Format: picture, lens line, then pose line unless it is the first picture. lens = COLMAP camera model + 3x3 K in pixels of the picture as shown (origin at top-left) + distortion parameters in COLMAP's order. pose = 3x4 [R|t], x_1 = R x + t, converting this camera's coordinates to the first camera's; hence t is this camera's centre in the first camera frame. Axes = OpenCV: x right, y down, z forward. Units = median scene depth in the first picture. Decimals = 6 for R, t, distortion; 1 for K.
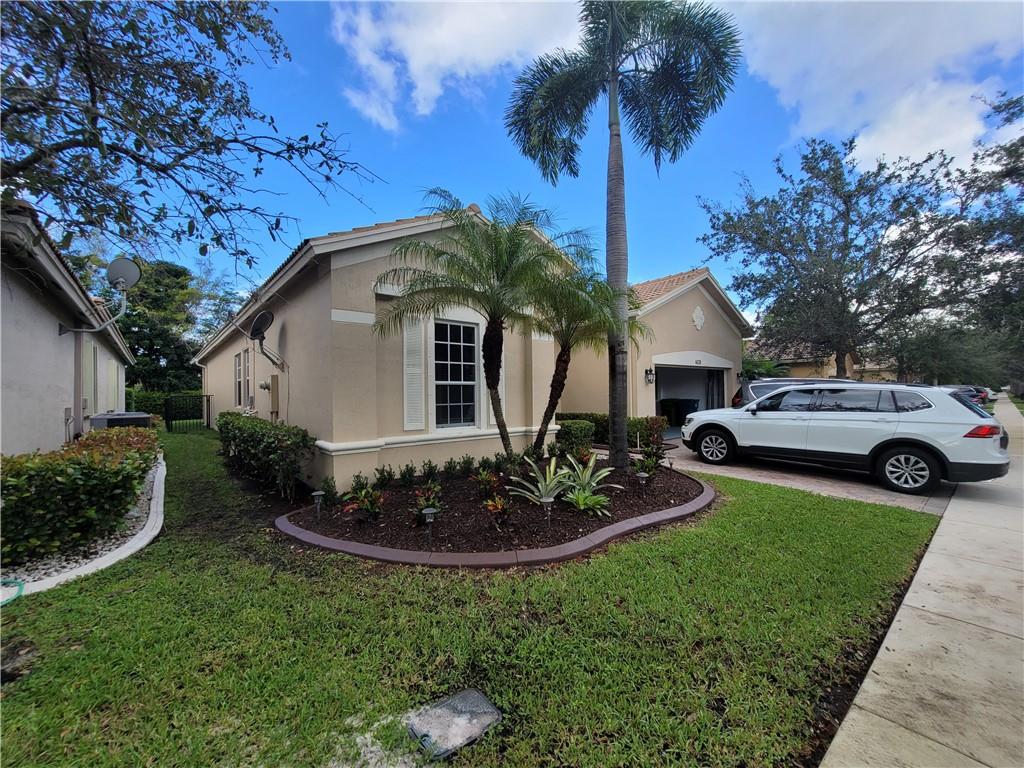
lens RADIAL K [[419.9, 0, 513.2], [0, 419.9, 387.7], [0, 0, 1]] dist [-0.007613, 0.002639]
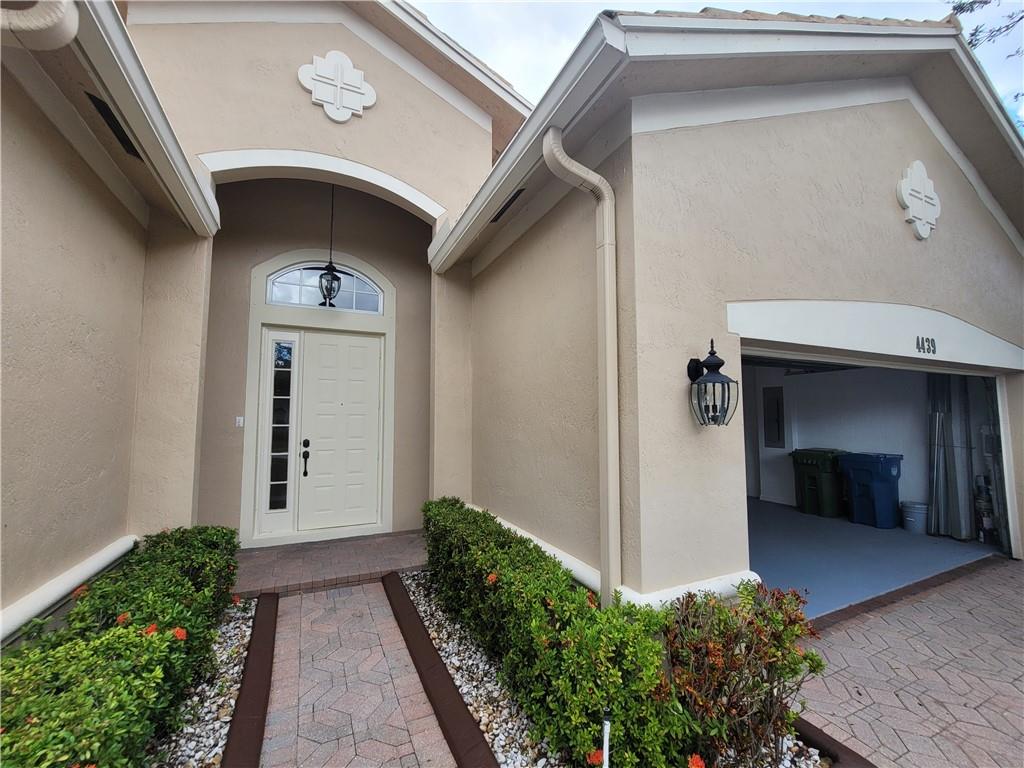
lens RADIAL K [[419.9, 0, 512.2], [0, 419.9, 384.6], [0, 0, 1]] dist [-0.007613, 0.002639]
pose [[0.966682, -0.016866, -0.255423, 0.276946], [0.000318, 0.997905, -0.064691, -0.015796], [0.255979, 0.062454, 0.964663, 0.752297]]
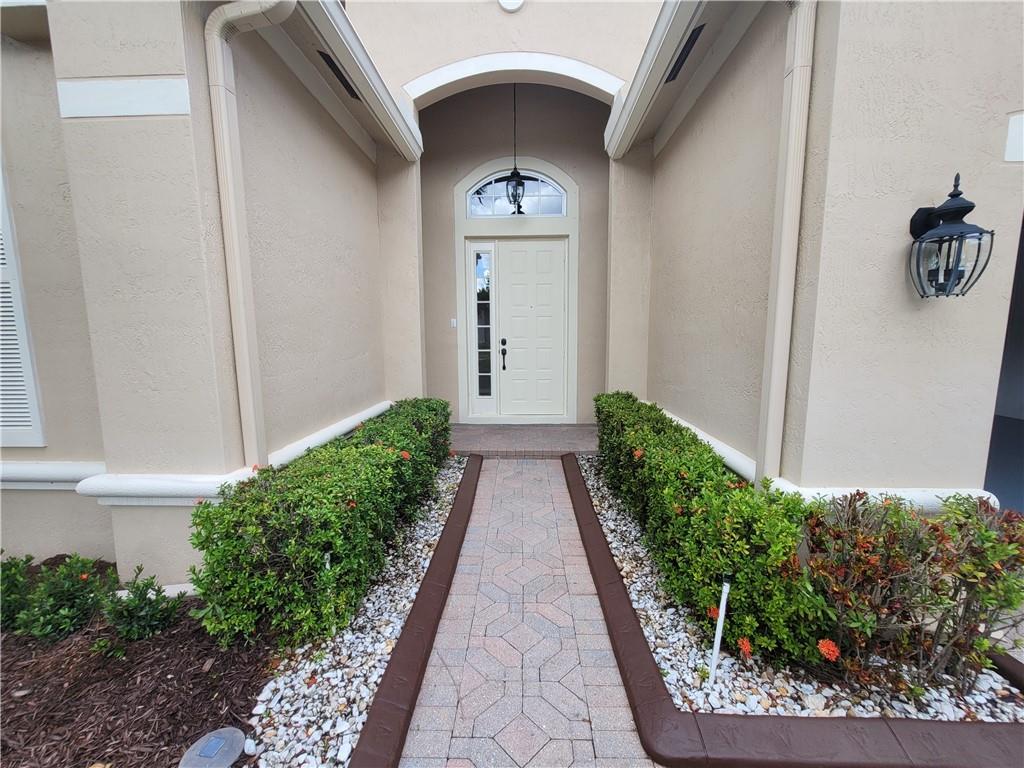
lens RADIAL K [[419.9, 0, 513.0], [0, 419.9, 386.9], [0, 0, 1]] dist [-0.007613, 0.002639]
pose [[0.739845, 0.087456, -0.667069, 0.308941], [0.009036, 0.990134, 0.139834, 0.001006], [0.672716, -0.109484, 0.731755, 0.754489]]
